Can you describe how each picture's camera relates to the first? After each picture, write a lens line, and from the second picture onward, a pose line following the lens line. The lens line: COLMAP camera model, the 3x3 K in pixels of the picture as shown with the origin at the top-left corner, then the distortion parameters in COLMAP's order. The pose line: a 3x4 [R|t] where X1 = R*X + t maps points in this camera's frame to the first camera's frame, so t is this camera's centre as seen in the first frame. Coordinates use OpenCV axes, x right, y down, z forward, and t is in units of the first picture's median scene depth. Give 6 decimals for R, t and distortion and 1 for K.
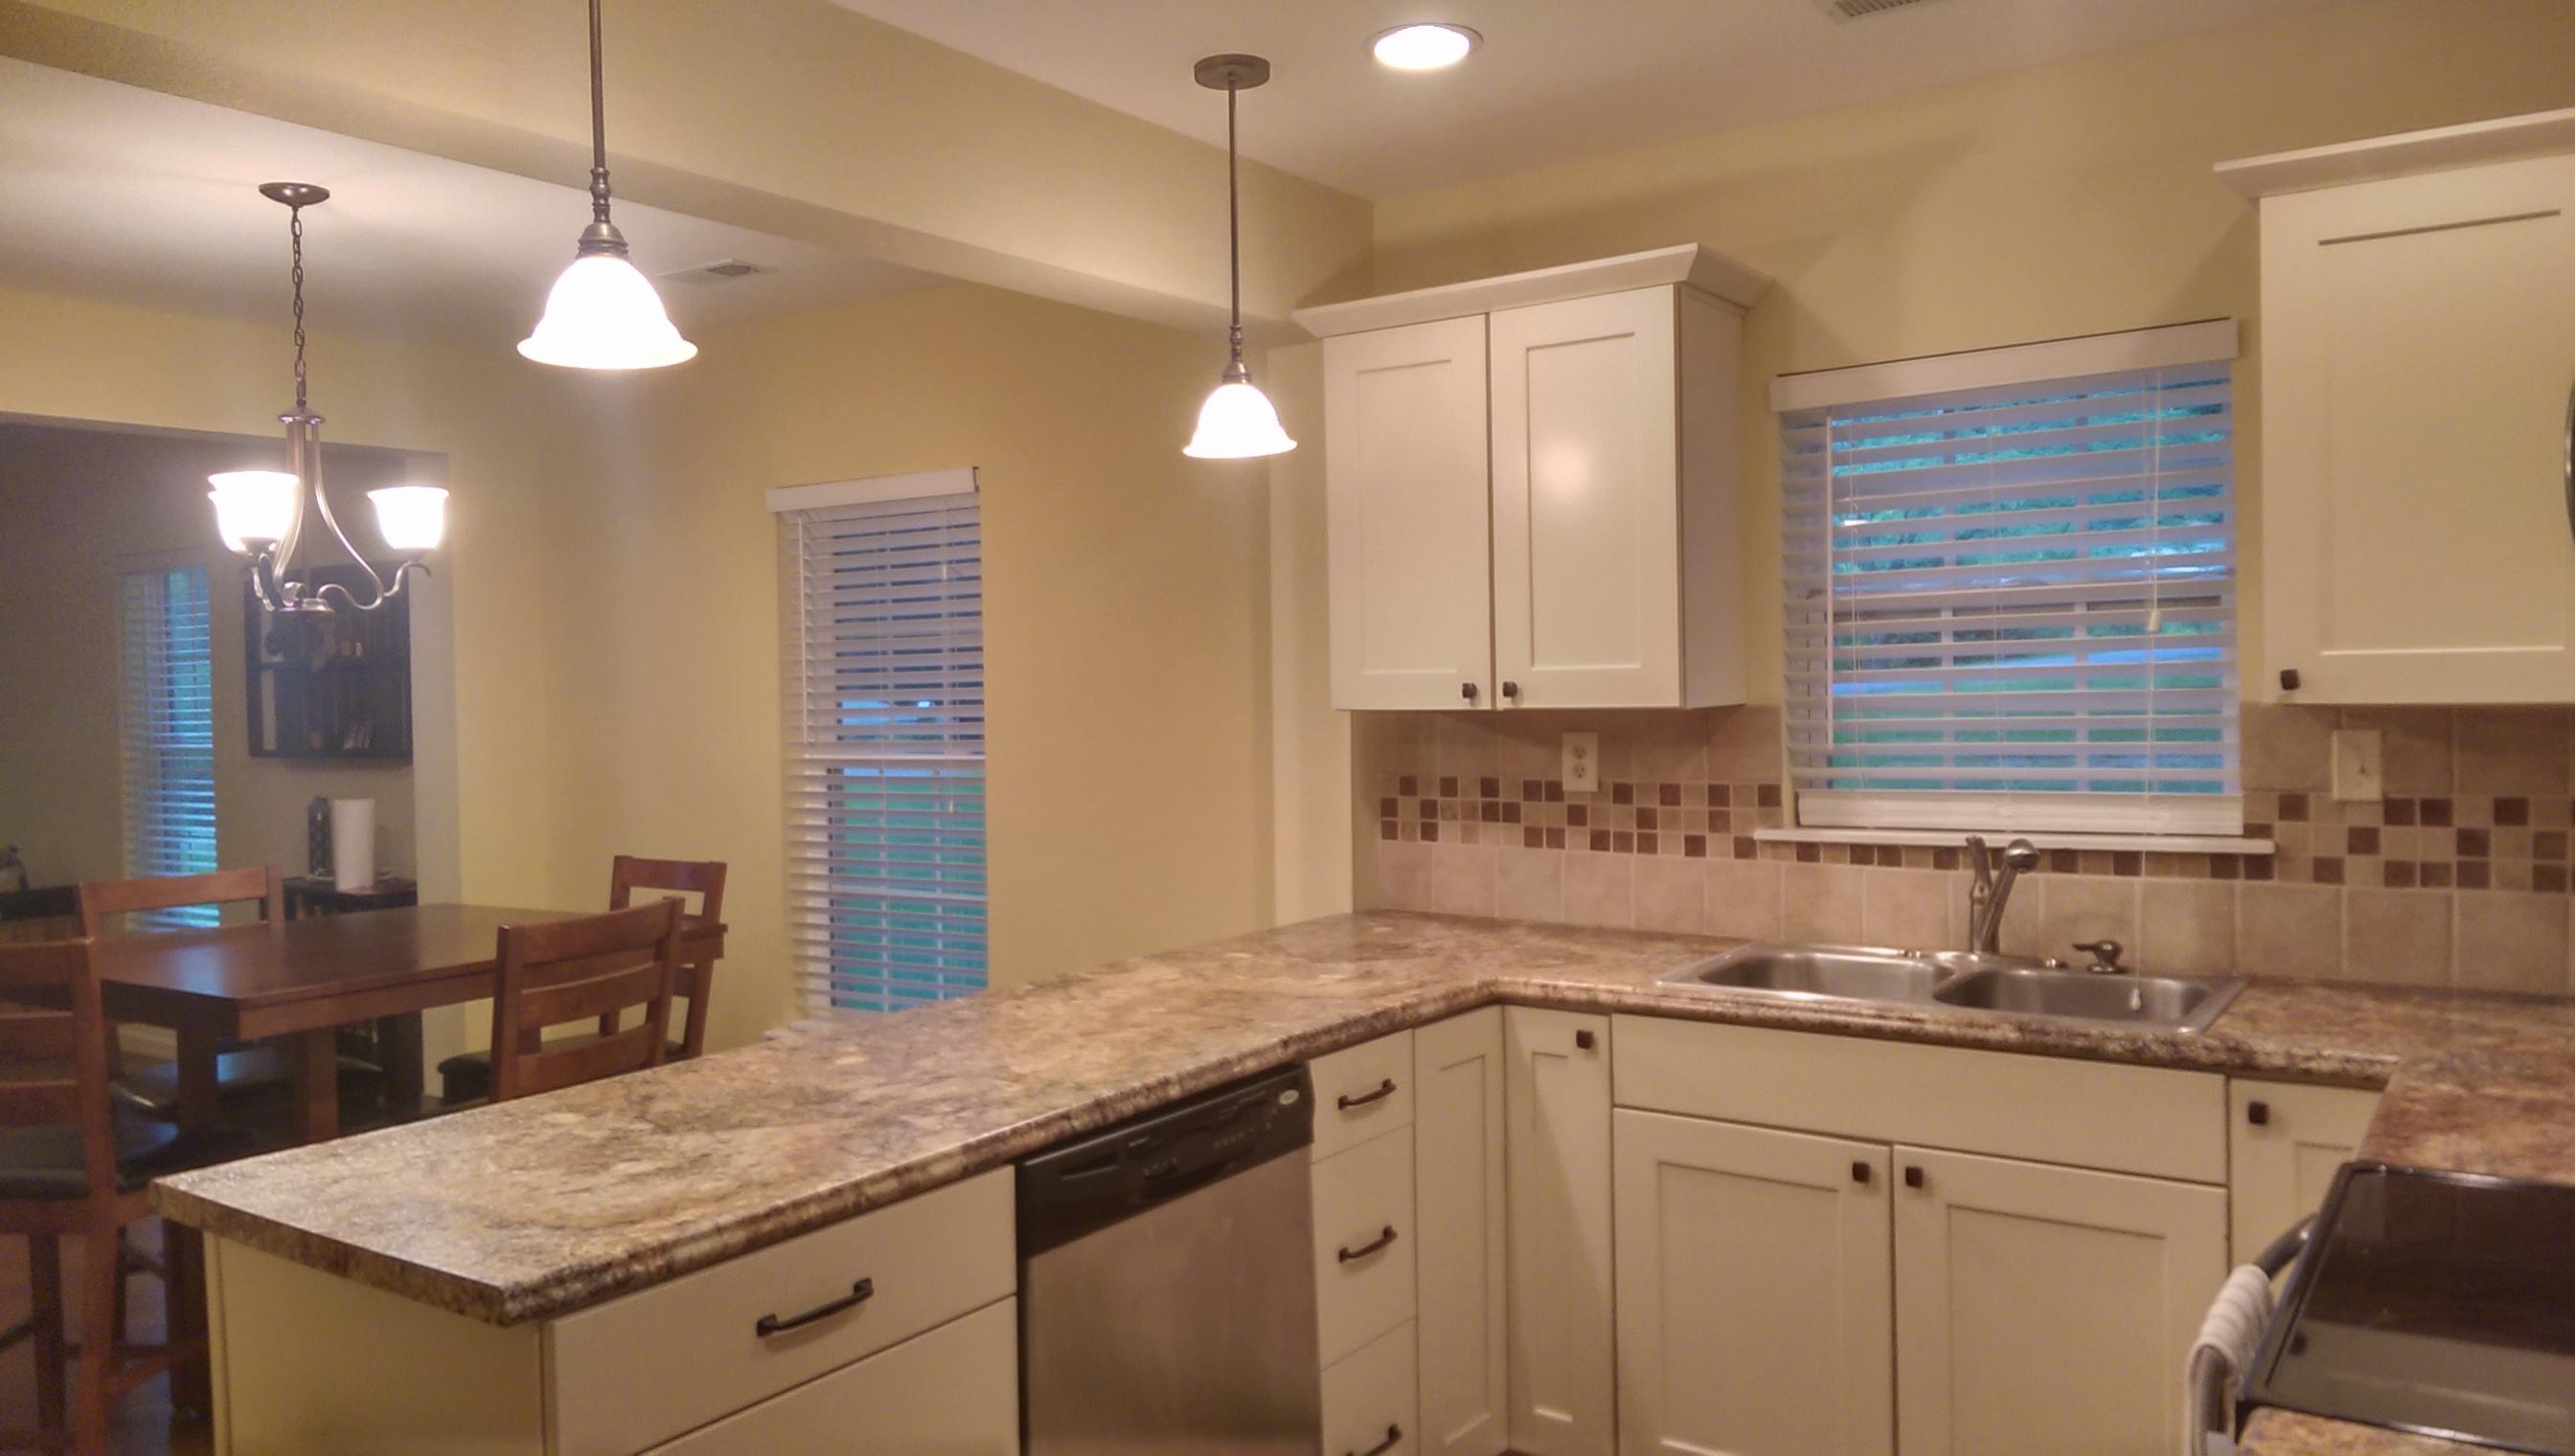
lens RADIAL K [[1834.9, 0, 1288.4], [0, 1834.9, 712.0], [0, 0, 1]] dist [0.069223, -0.096619]
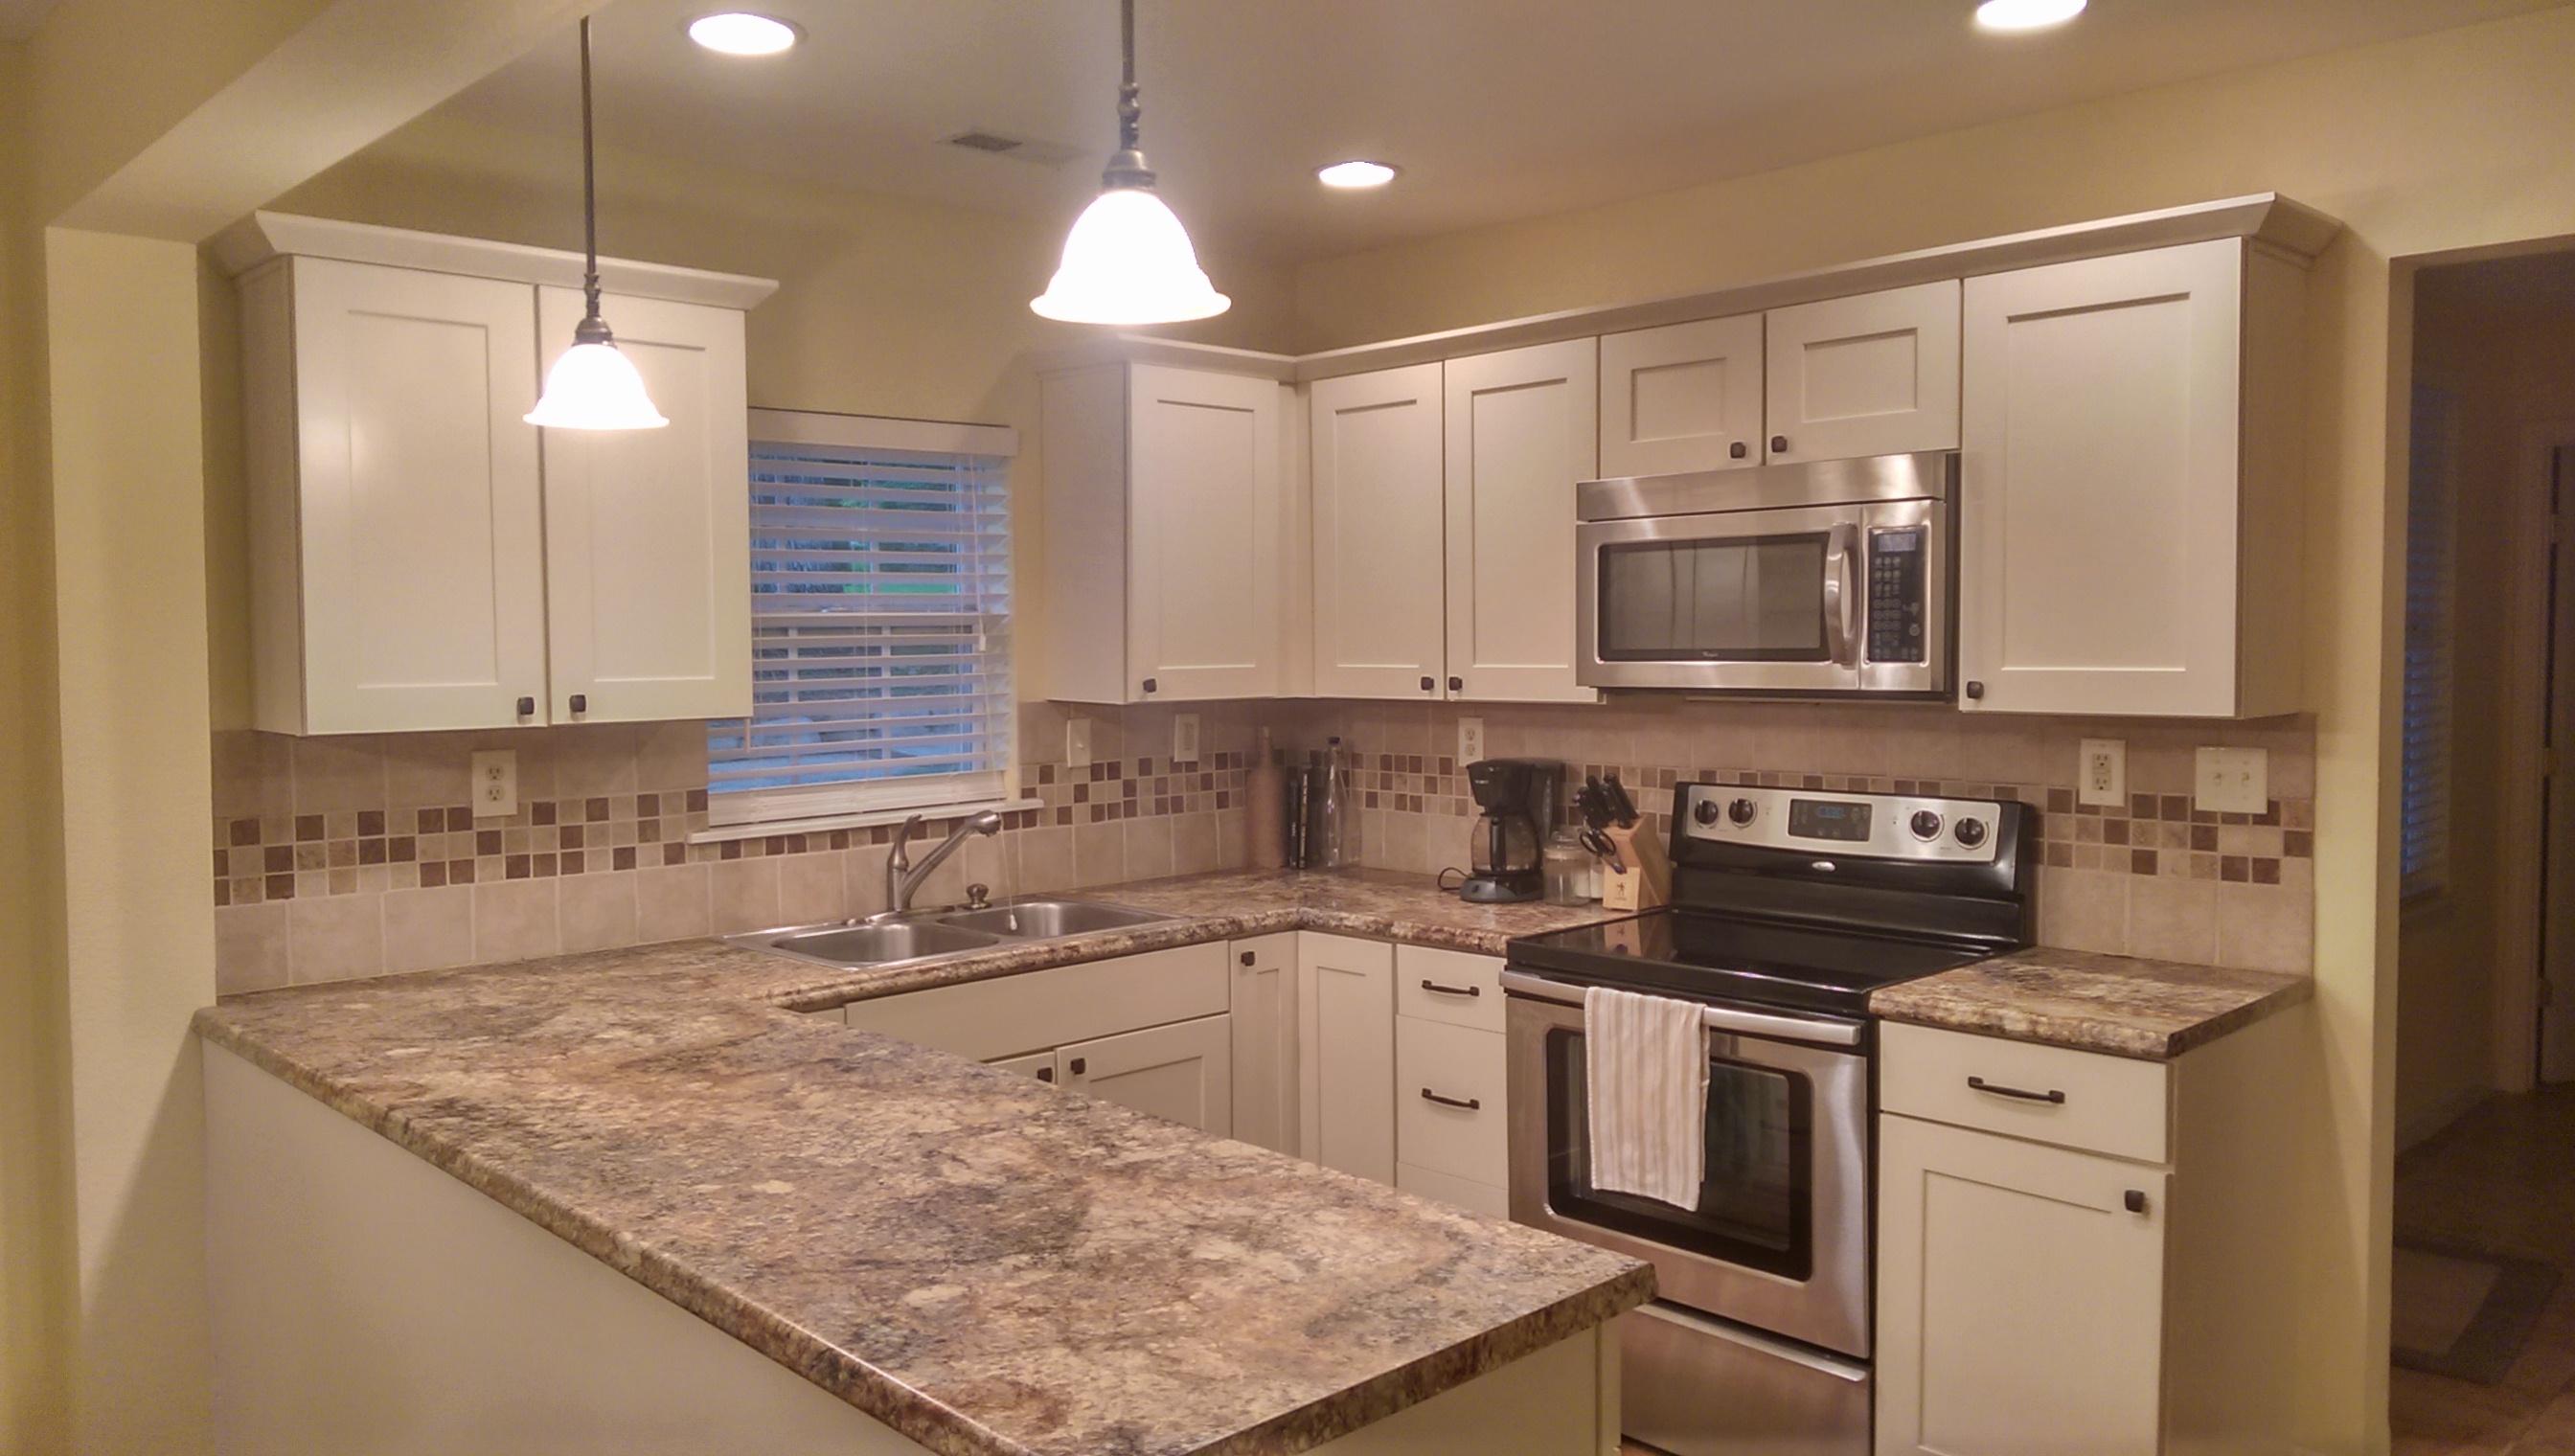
lens RADIAL K [[1834.9, 0, 1282.4], [0, 1834.9, 715.0], [0, 0, 1]] dist [0.069223, -0.096619]
pose [[0.193317, -0.023564, 0.980853, -0.712328], [0.027181, 0.999456, 0.018654, -0.014165], [-0.980760, 0.023054, 0.193852, 0.472642]]
